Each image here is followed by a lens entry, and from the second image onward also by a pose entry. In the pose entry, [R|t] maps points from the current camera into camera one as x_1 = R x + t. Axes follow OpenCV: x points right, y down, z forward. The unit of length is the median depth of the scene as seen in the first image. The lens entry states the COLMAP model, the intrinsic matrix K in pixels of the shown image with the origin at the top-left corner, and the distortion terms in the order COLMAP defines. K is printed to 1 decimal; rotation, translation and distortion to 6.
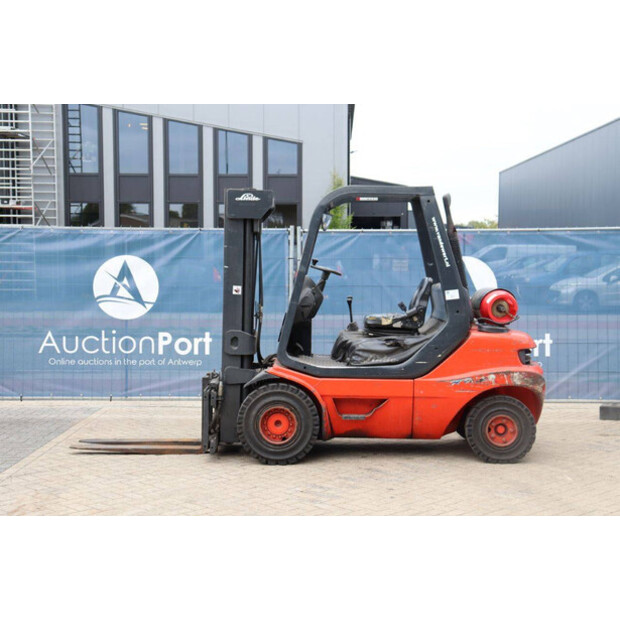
lens RADIAL K [[976.7, 0, 314.4], [0, 976.7, 308.8], [0, 0, 1]] dist [0.154993, 0.000000]
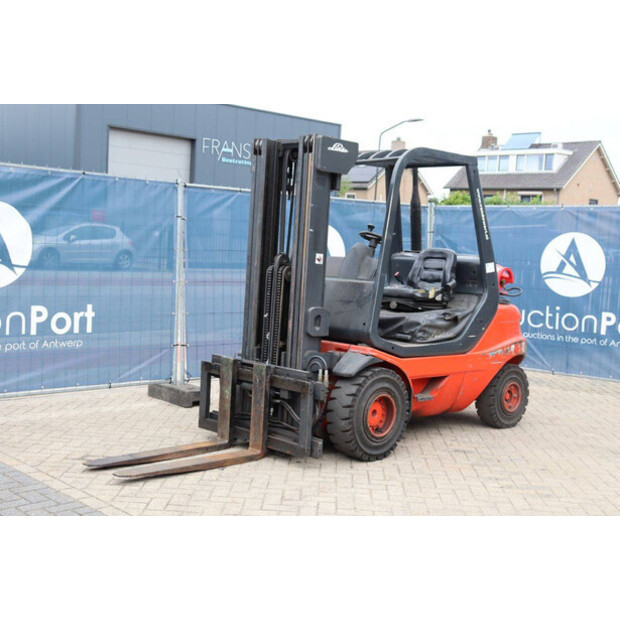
lens RADIAL K [[854.1, 0, 310.5], [0, 854.1, 307.1], [0, 0, 1]] dist [0.082741, 0.000000]
pose [[0.719195, -0.021292, 0.694482, -0.589712], [-0.016045, 0.998755, 0.047236, -0.012272], [-0.694623, -0.045115, 0.717958, 0.481602]]
